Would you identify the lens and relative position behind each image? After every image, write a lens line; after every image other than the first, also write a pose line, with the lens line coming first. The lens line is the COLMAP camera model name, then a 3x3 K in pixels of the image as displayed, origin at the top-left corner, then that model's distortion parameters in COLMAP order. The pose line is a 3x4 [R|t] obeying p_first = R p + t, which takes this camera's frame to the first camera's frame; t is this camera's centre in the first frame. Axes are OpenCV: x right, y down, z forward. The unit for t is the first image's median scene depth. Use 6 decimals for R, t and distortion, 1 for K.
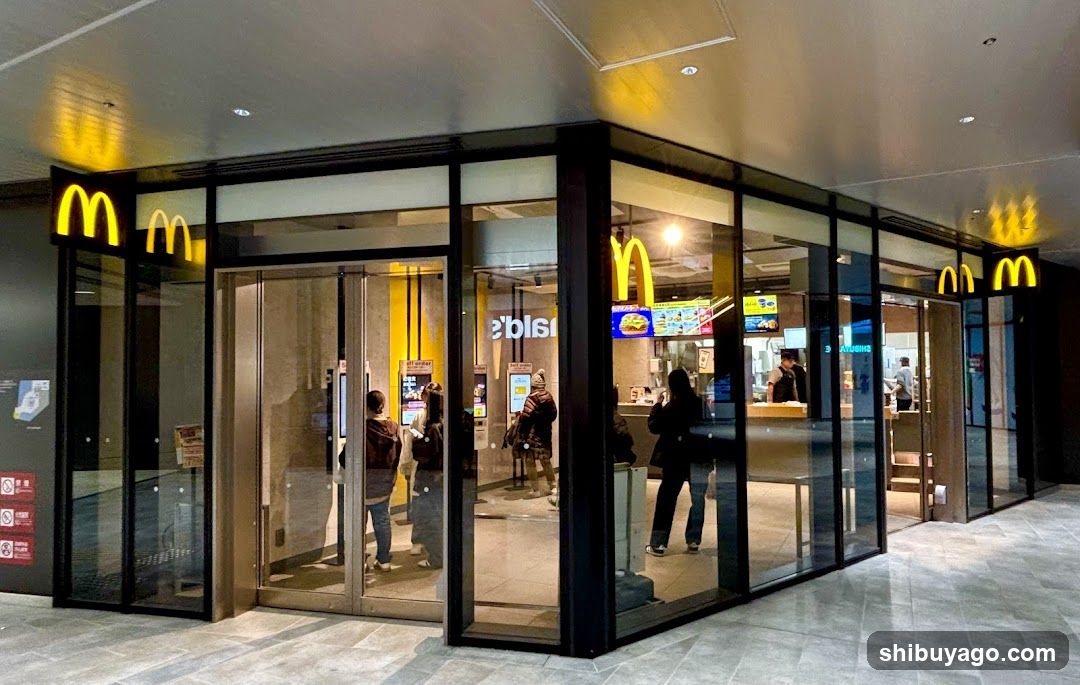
lens RADIAL K [[613.7, 0, 598.6], [0, 613.7, 360.2], [0, 0, 1]] dist [-0.000909, -0.001210]
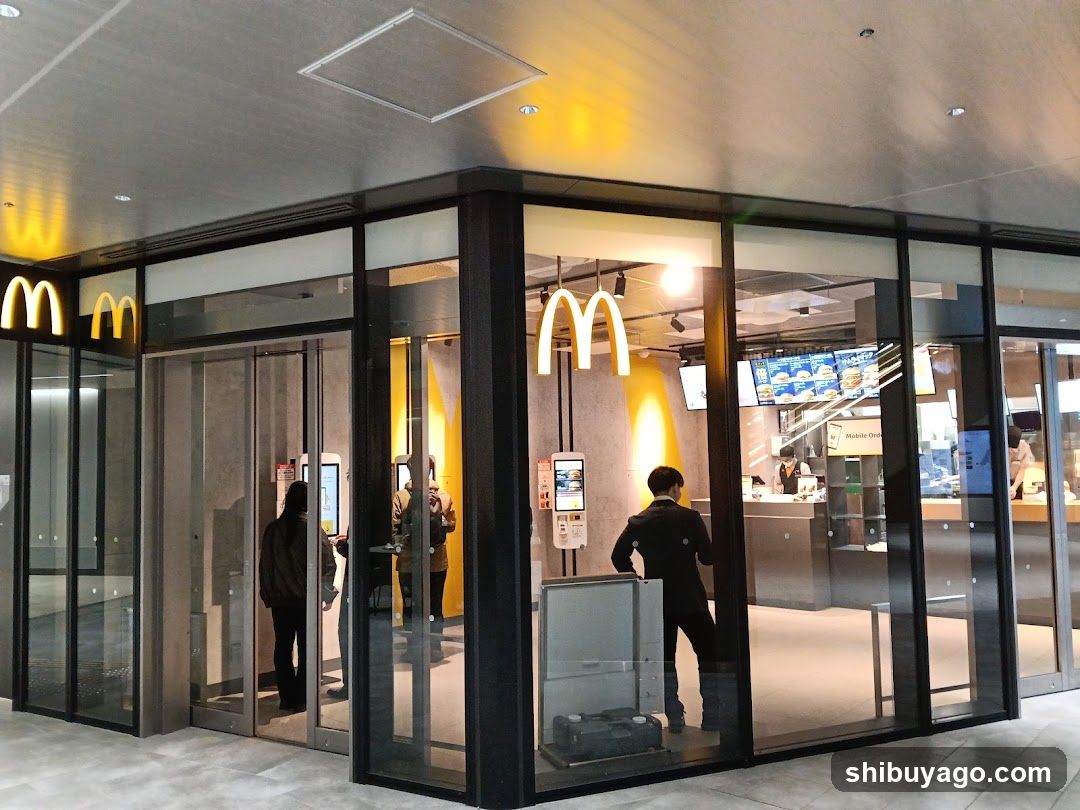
lens RADIAL K [[833.1, 0, 540.0], [0, 833.1, 405.0], [0, 0, 1]] dist [0.068371, -0.118316]
pose [[0.964249, -0.029591, -0.263339, 0.275582], [0.018639, 0.998858, -0.043991, -0.003762], [0.264340, 0.037510, 0.963700, -0.067493]]
